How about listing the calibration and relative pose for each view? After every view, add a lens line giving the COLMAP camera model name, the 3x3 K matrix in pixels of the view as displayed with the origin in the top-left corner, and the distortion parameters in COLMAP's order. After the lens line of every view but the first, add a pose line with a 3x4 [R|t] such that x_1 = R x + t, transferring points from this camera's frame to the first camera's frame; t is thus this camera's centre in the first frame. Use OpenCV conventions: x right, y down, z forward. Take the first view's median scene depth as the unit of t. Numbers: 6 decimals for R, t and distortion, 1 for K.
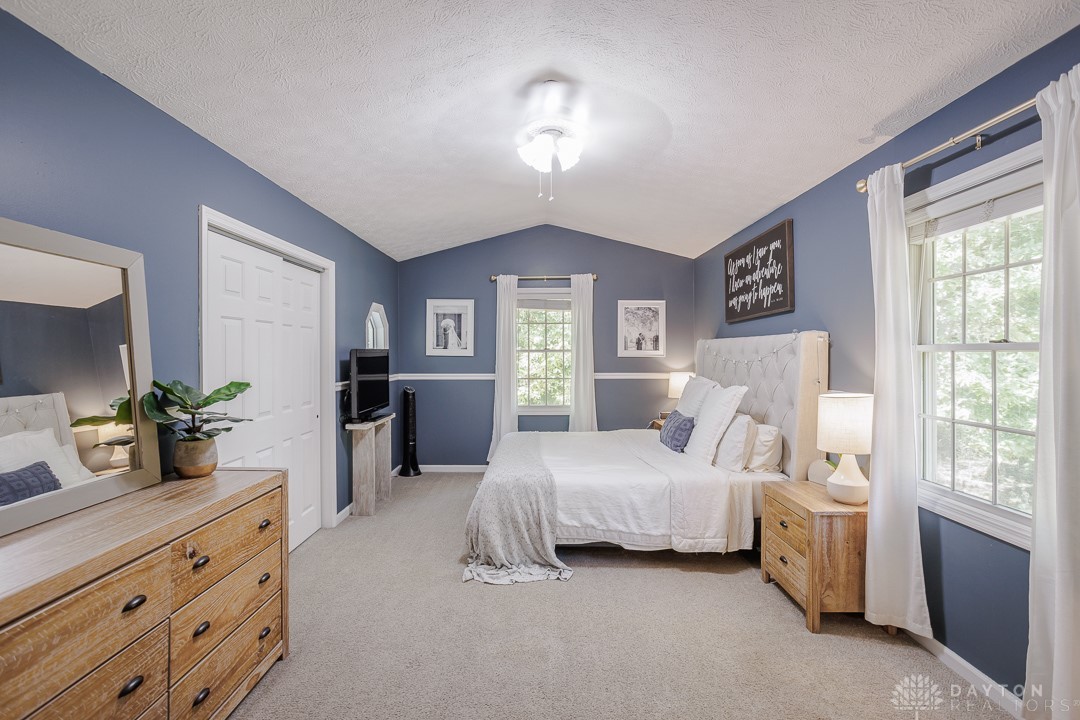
lens RADIAL K [[521.9, 0, 530.9], [0, 521.9, 351.1], [0, 0, 1]] dist [-0.042024, 0.031928]
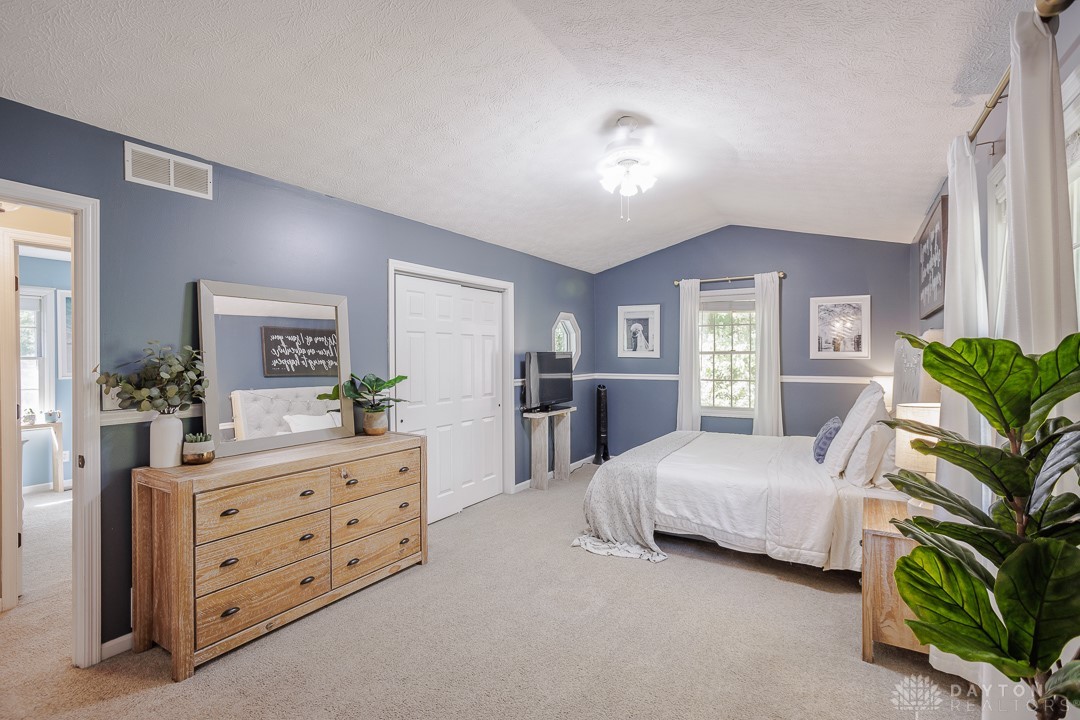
lens RADIAL K [[521.9, 0, 530.9], [0, 521.9, 351.1], [0, 0, 1]] dist [-0.042024, 0.031928]
pose [[0.854258, -0.005355, -0.519821, 0.394565], [0.004490, 0.999986, -0.002922, -0.003967], [0.519829, 0.000163, 0.854270, -0.072393]]
